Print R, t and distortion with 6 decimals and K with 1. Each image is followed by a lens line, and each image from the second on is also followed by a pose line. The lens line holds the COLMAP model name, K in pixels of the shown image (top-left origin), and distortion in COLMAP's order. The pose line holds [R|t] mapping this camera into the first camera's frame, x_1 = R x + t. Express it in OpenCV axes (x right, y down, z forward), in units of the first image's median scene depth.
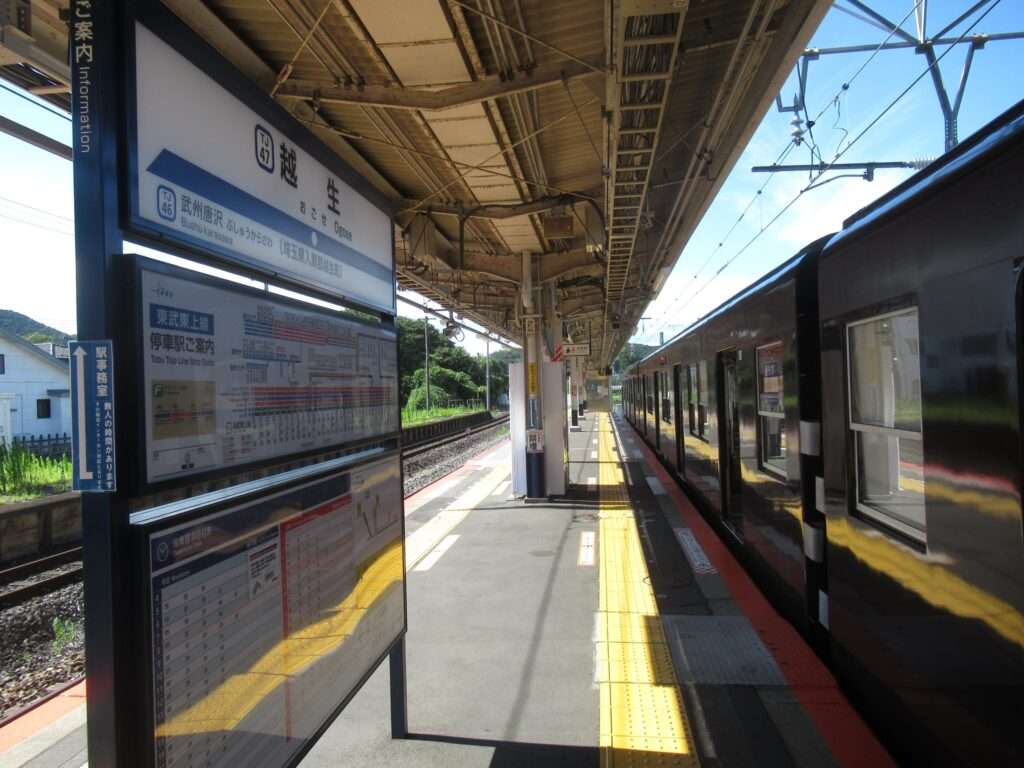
lens RADIAL K [[737.6, 0, 505.1], [0, 737.6, 385.2], [0, 0, 1]] dist [-0.014981, 0.001818]
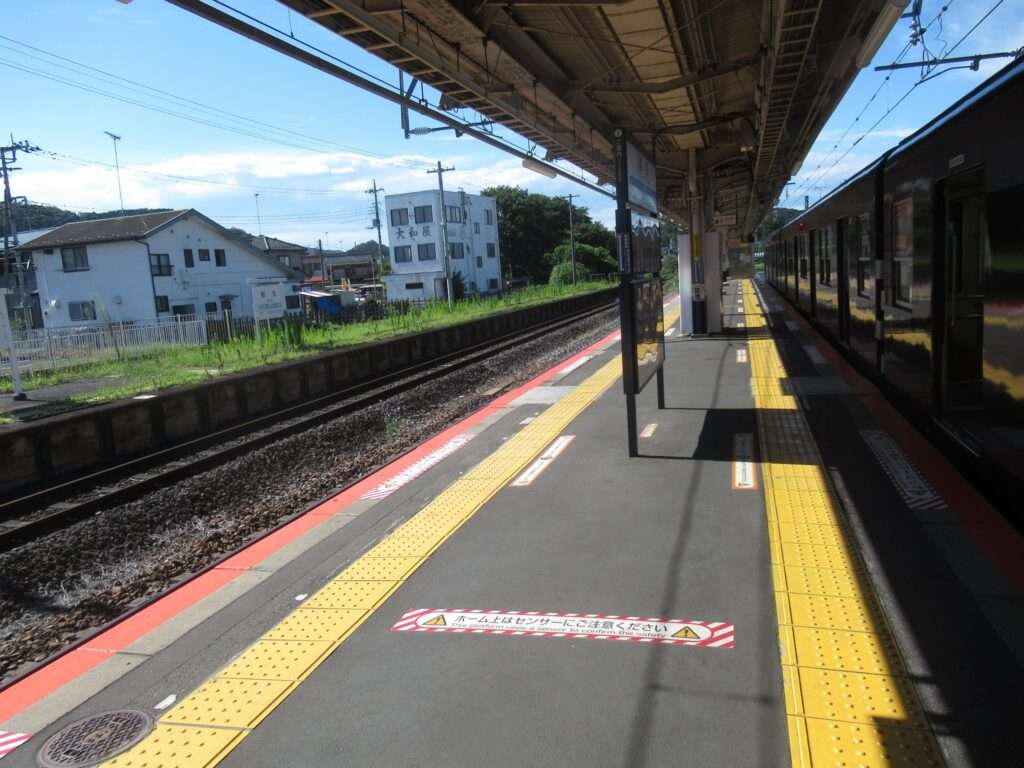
lens RADIAL K [[737.6, 0, 516.0], [0, 737.6, 384.2], [0, 0, 1]] dist [-0.014981, 0.001818]
pose [[0.985719, -0.017032, -0.167534, -0.065476], [0.044259, 0.986099, 0.160155, 0.010151], [0.162477, -0.165283, 0.972771, -0.391847]]
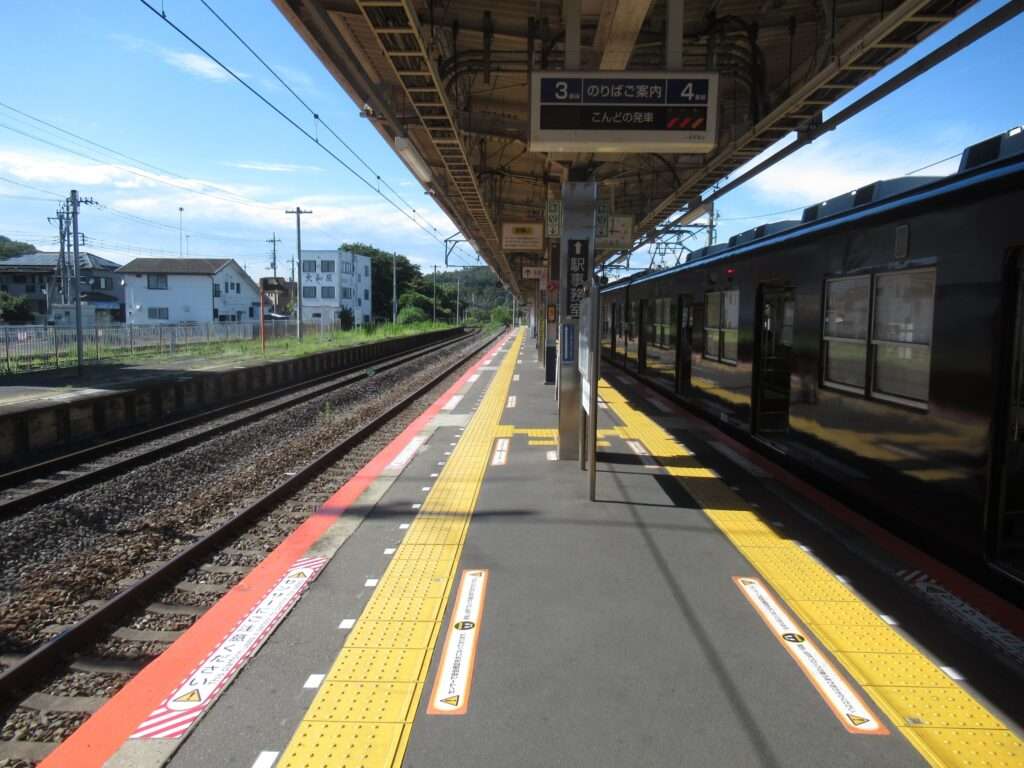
lens RADIAL K [[737.6, 0, 513.1], [0, 737.6, 387.1], [0, 0, 1]] dist [-0.014981, 0.001818]
pose [[0.992947, 0.032353, 0.114063, -0.648495], [-0.044279, 0.993631, 0.103619, -0.014404], [-0.109984, -0.107939, 0.988055, -3.712309]]
